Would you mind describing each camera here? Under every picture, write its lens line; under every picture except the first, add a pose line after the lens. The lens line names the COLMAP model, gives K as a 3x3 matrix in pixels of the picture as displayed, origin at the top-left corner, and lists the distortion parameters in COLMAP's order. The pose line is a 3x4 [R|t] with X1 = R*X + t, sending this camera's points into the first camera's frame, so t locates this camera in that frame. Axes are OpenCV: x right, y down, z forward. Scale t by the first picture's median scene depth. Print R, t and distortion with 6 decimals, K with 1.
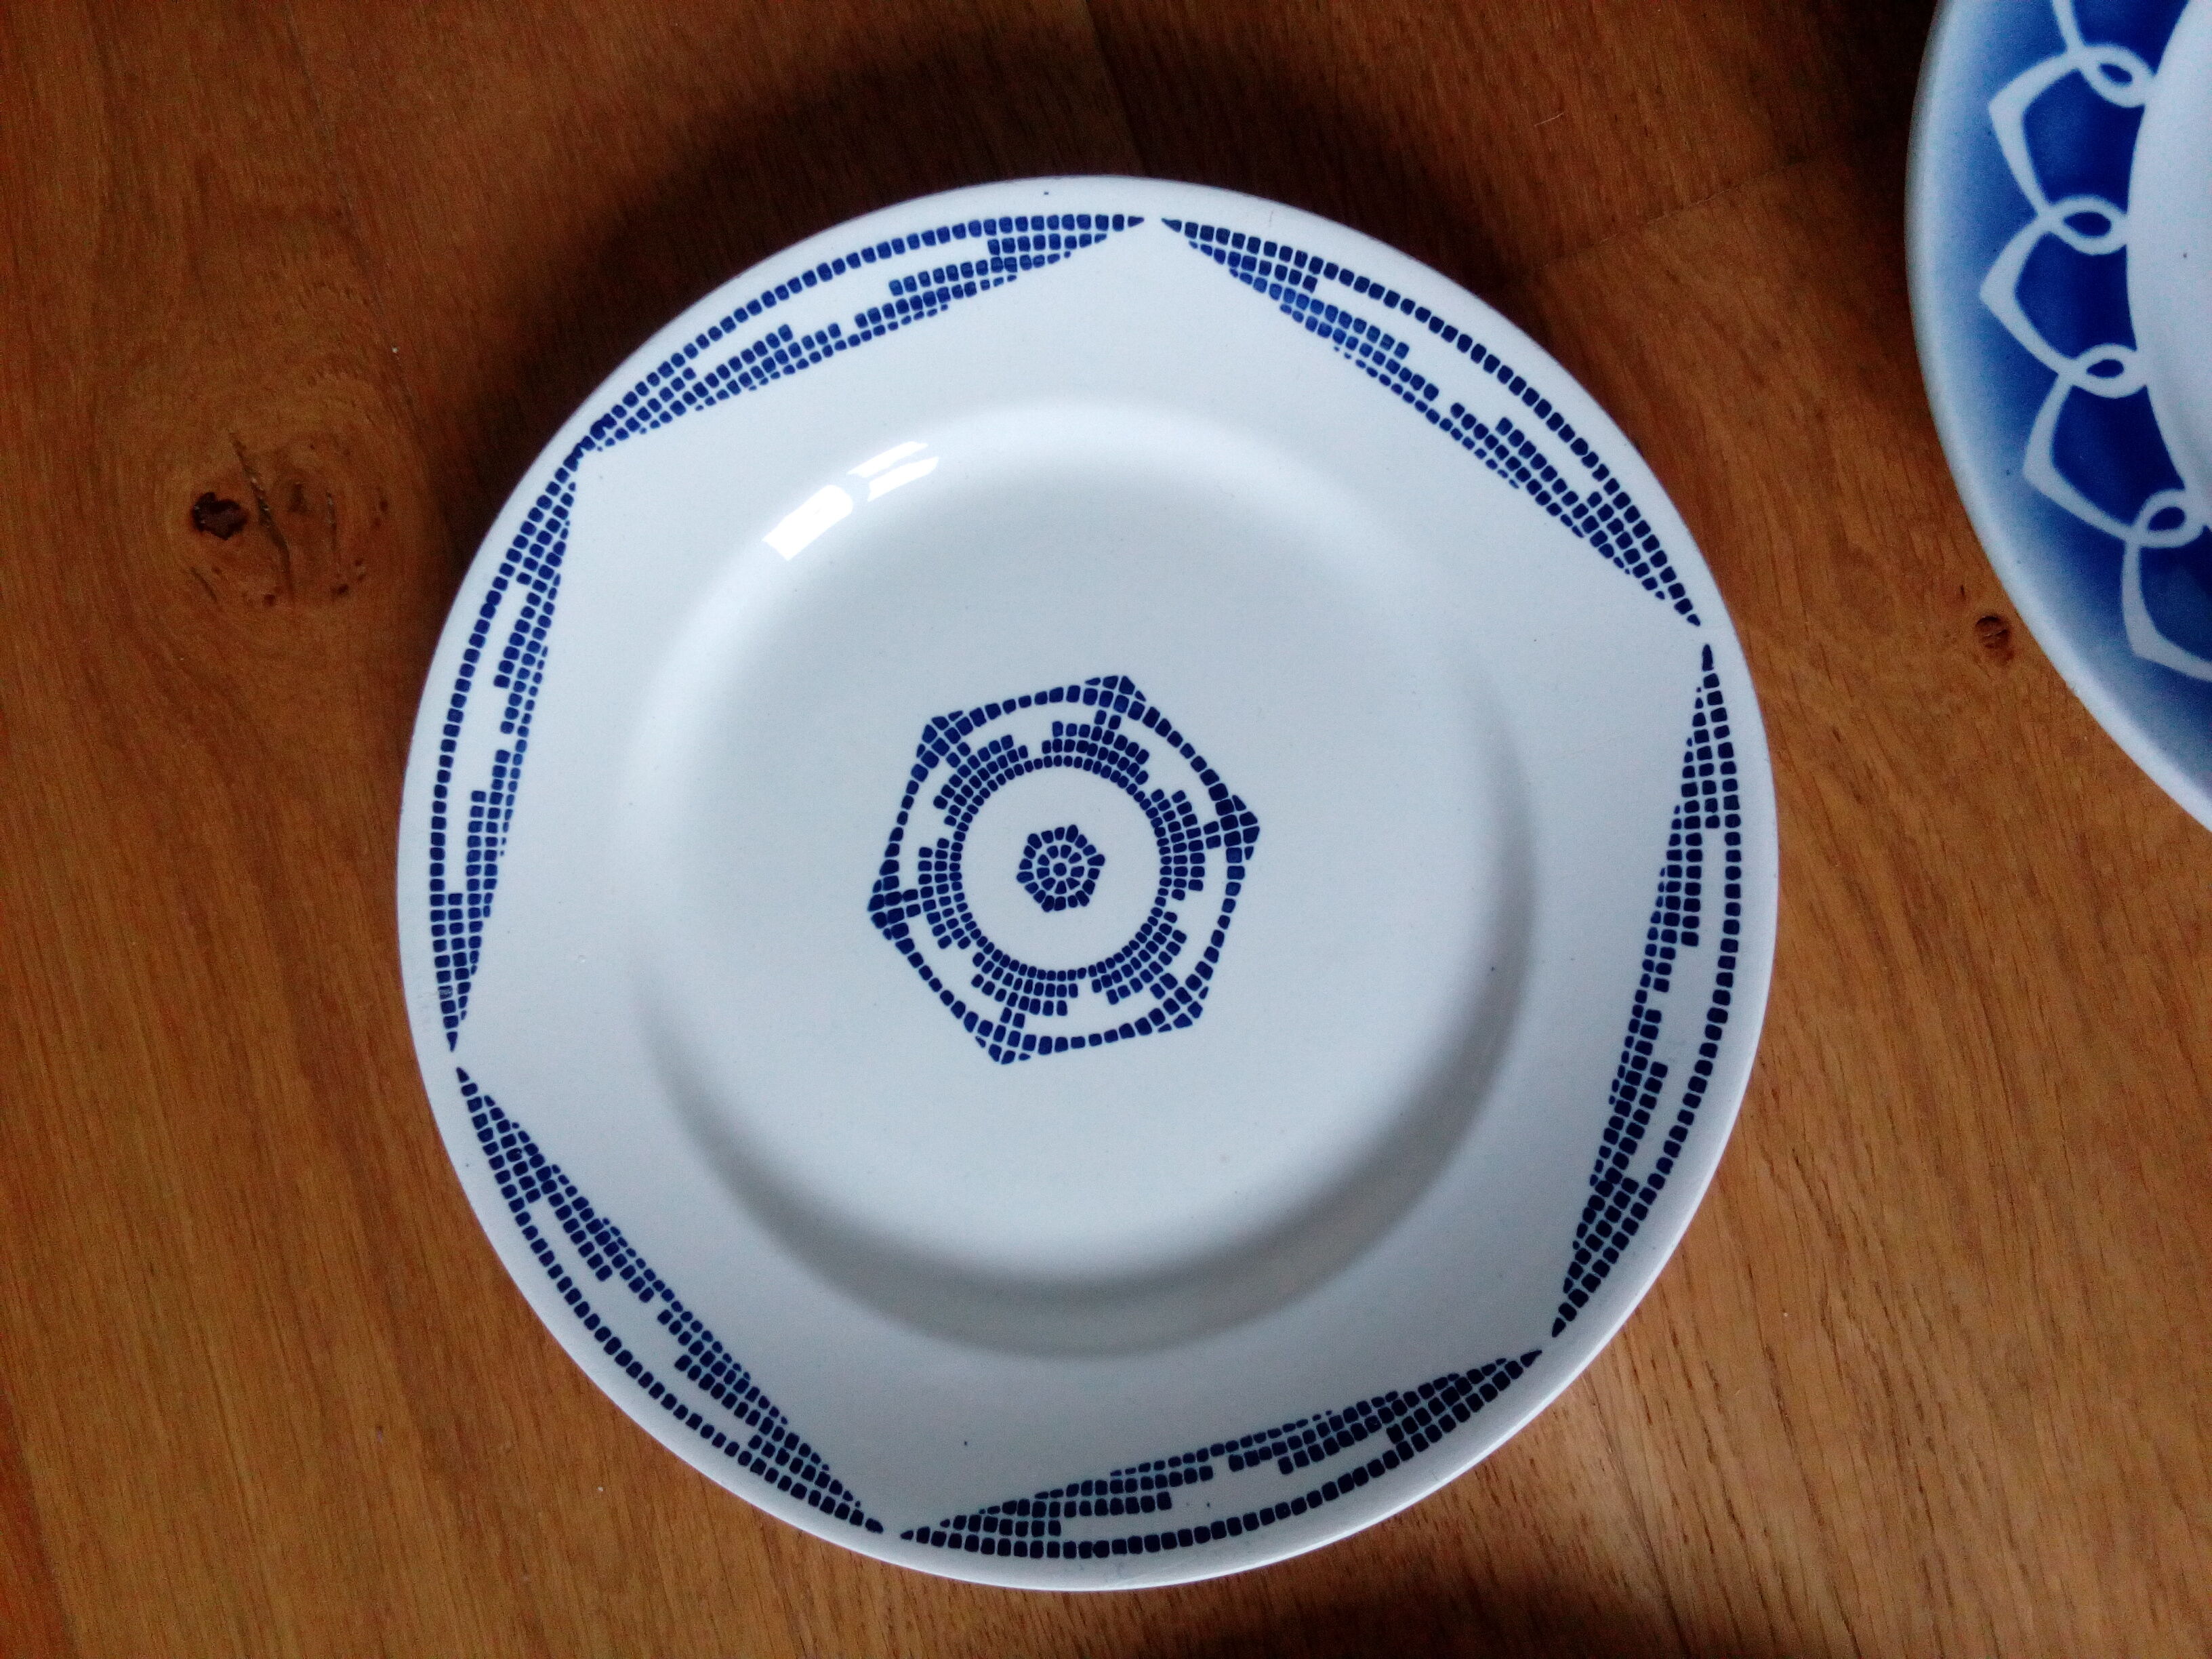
lens RADIAL K [[1852.7, 0, 1130.5], [0, 1852.7, 819.1], [0, 0, 1]] dist [0.105721, -0.219381]
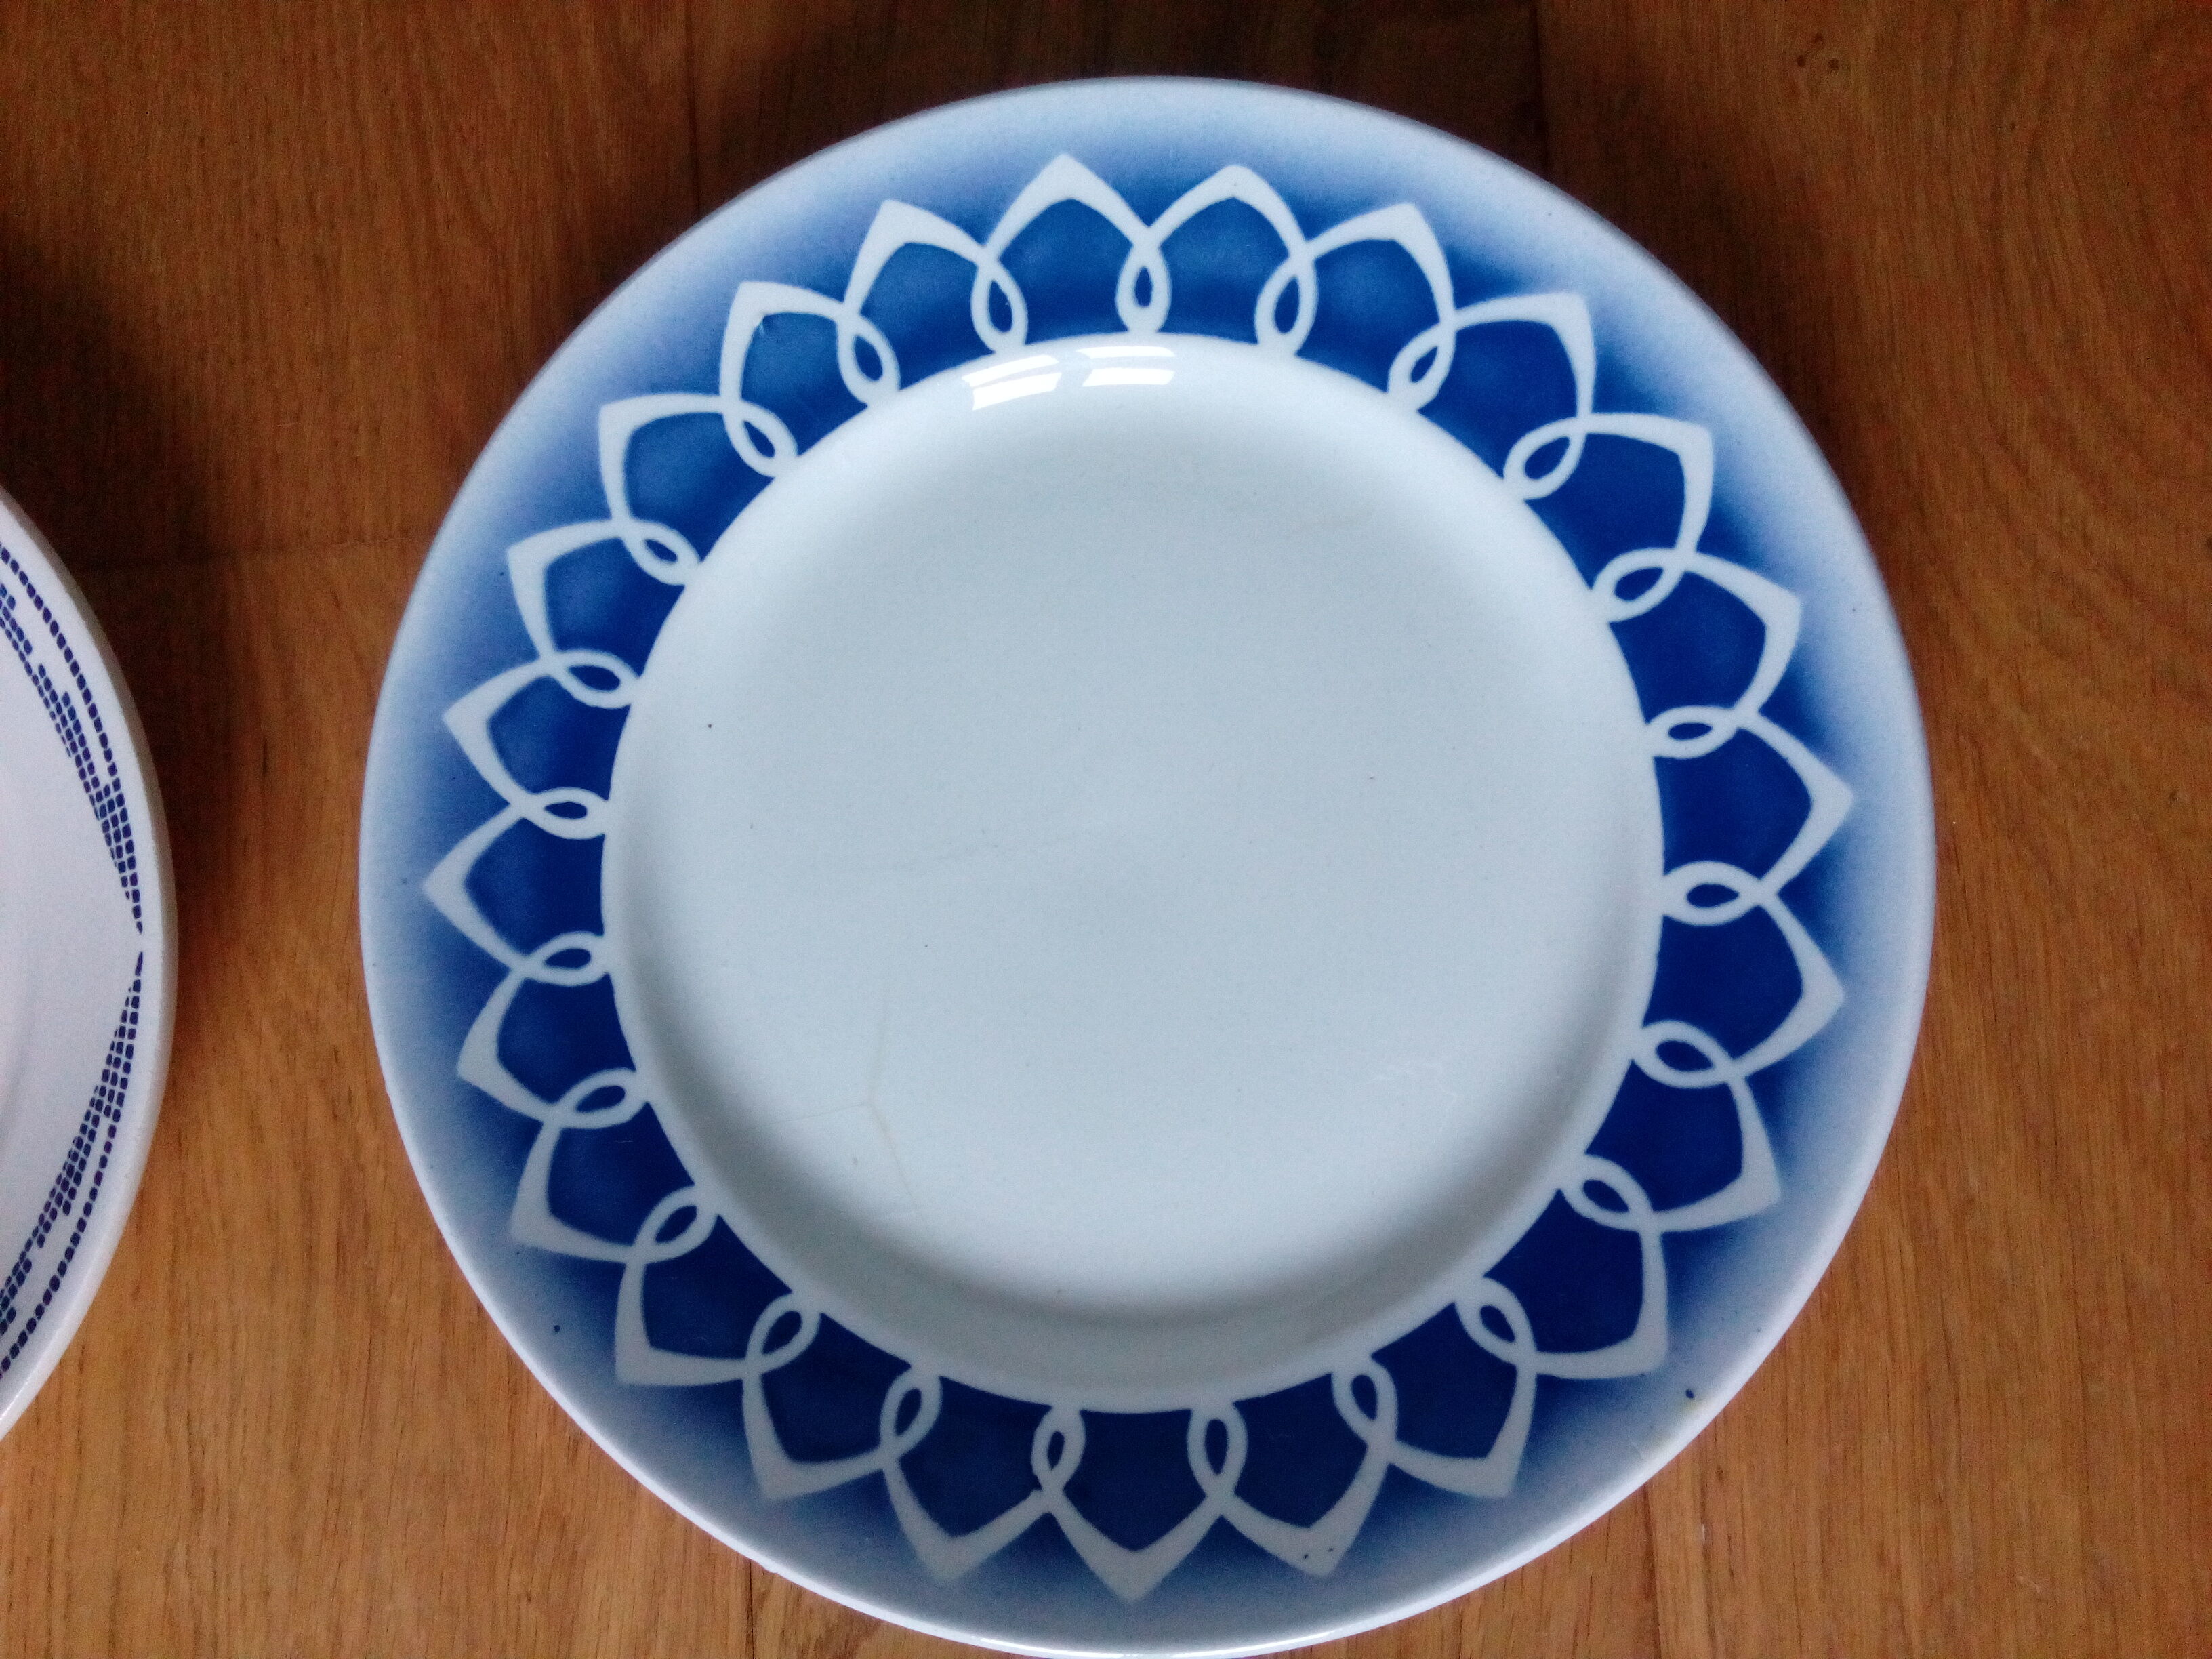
lens RADIAL K [[1860.8, 0, 1106.0], [0, 1860.8, 829.5], [0, 0, 1]] dist [0.028155, -0.080131]
pose [[0.959632, 0.277494, 0.045869, 0.704990], [-0.277993, 0.960571, 0.004757, -0.292928], [-0.042740, -0.017316, 0.998936, -0.090527]]
